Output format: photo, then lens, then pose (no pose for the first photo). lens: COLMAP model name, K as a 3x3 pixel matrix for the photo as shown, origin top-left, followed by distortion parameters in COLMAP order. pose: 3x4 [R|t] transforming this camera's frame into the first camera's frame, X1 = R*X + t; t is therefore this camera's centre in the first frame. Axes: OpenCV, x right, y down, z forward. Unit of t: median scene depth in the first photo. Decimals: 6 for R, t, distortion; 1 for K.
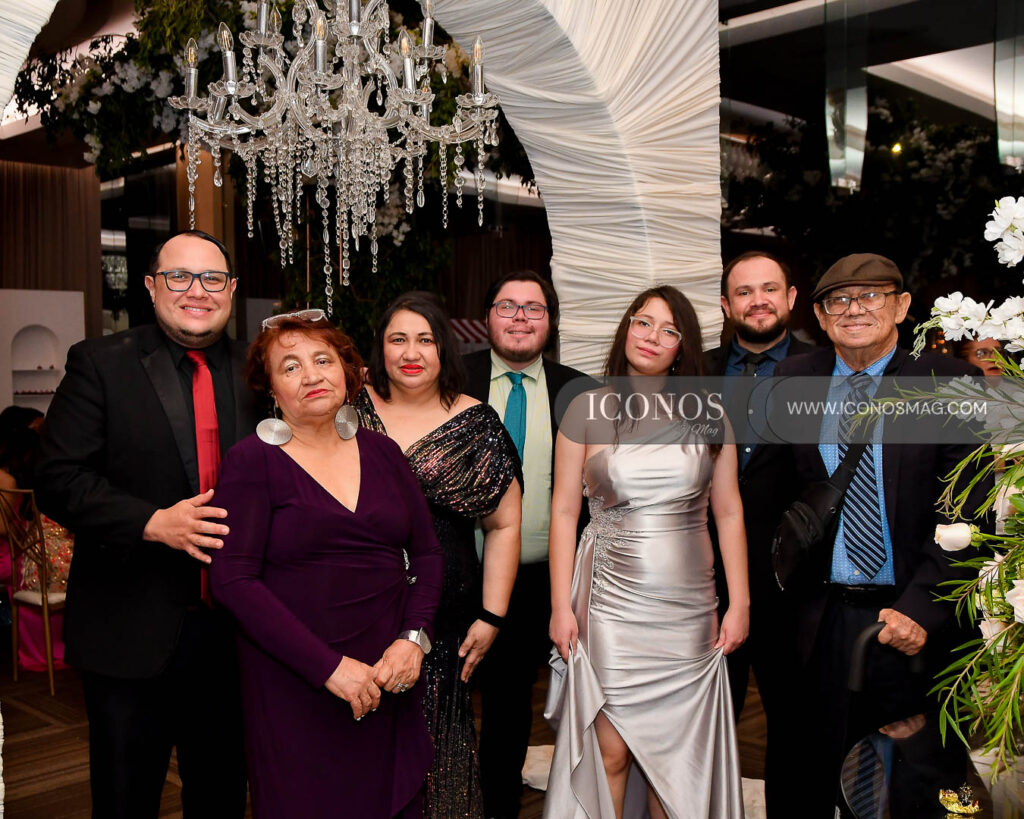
lens RADIAL K [[1185.1, 0, 512.0], [0, 1185.1, 409.5], [0, 0, 1]] dist [-0.026449, -0.002335]
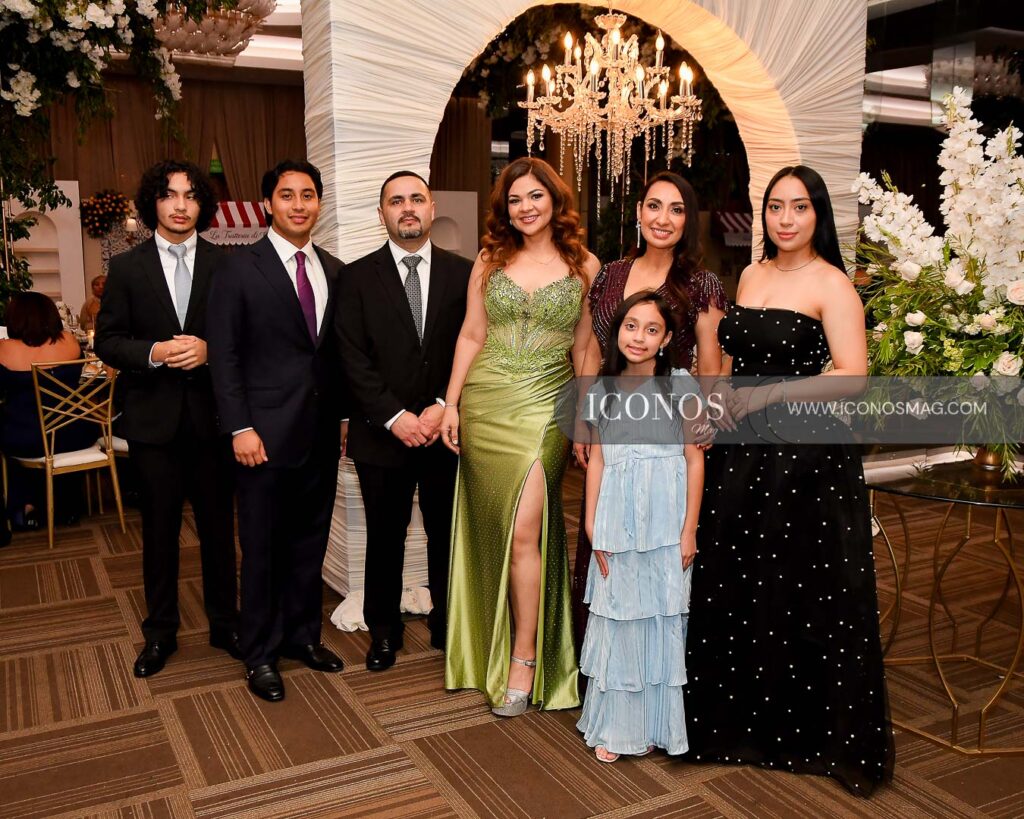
lens RADIAL K [[995.3, 0, 512.0], [0, 995.3, 409.5], [0, 0, 1]] dist [0.001857, 0.000290]
pose [[0.951414, 0.066791, -0.300582, 0.104525], [-0.030306, 0.991763, 0.124452, 0.013602], [0.306418, -0.109296, 0.945601, -0.280140]]
